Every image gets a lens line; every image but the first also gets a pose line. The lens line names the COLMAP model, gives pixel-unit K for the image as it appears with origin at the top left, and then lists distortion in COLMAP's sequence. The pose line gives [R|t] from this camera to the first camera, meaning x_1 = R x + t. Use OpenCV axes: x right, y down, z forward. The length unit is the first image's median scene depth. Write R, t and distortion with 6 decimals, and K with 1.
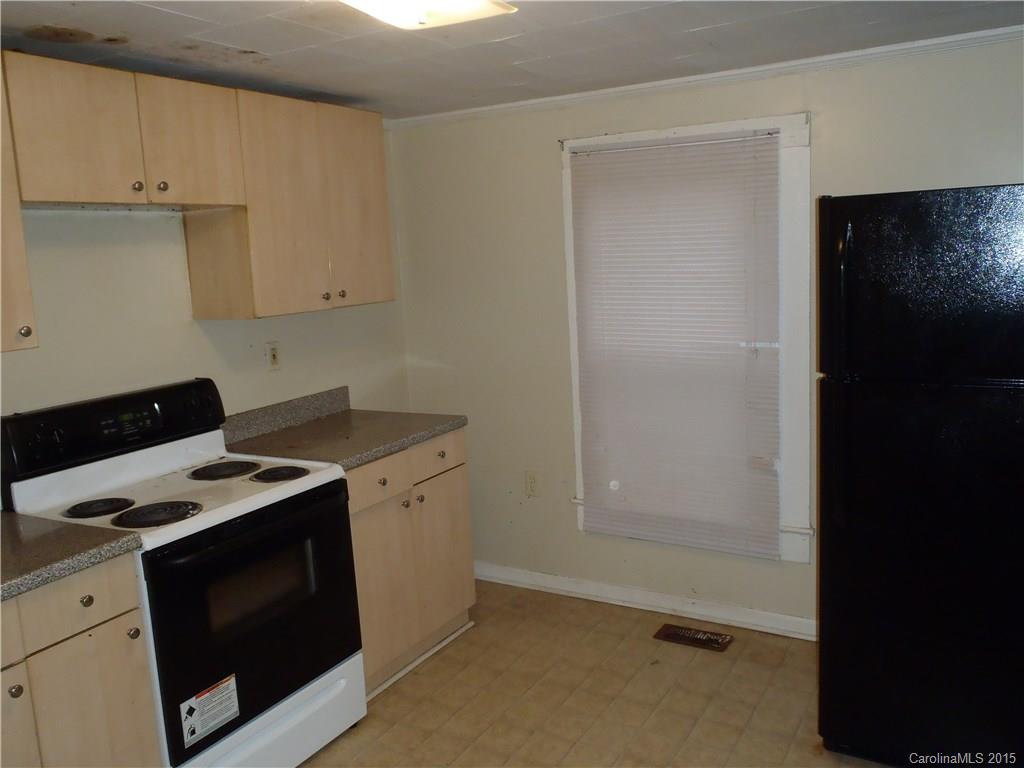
lens RADIAL K [[861.3, 0, 512.0], [0, 861.3, 384.0], [0, 0, 1]] dist [-0.036005, 0.012121]
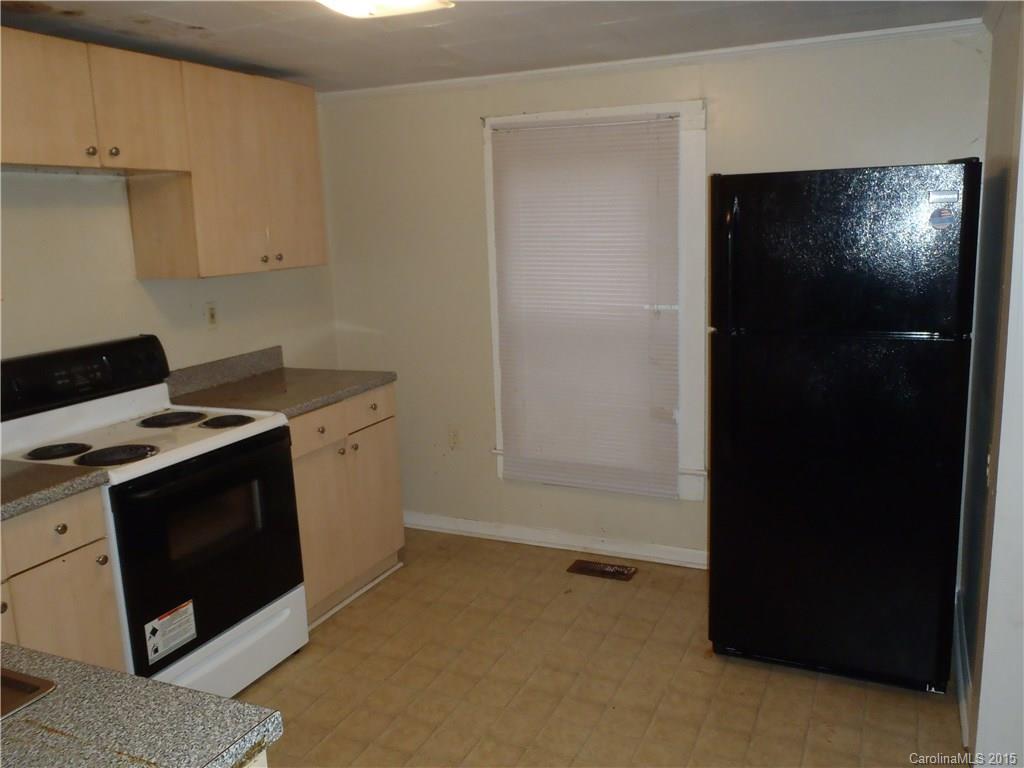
lens RADIAL K [[861.3, 0, 512.0], [0, 861.3, 384.0], [0, 0, 1]] dist [-0.036005, 0.012121]
pose [[0.994604, -0.002464, 0.103719, -0.022696], [-0.000510, 0.999590, 0.028644, 0.023933], [-0.103747, -0.028542, 0.994194, -0.101414]]
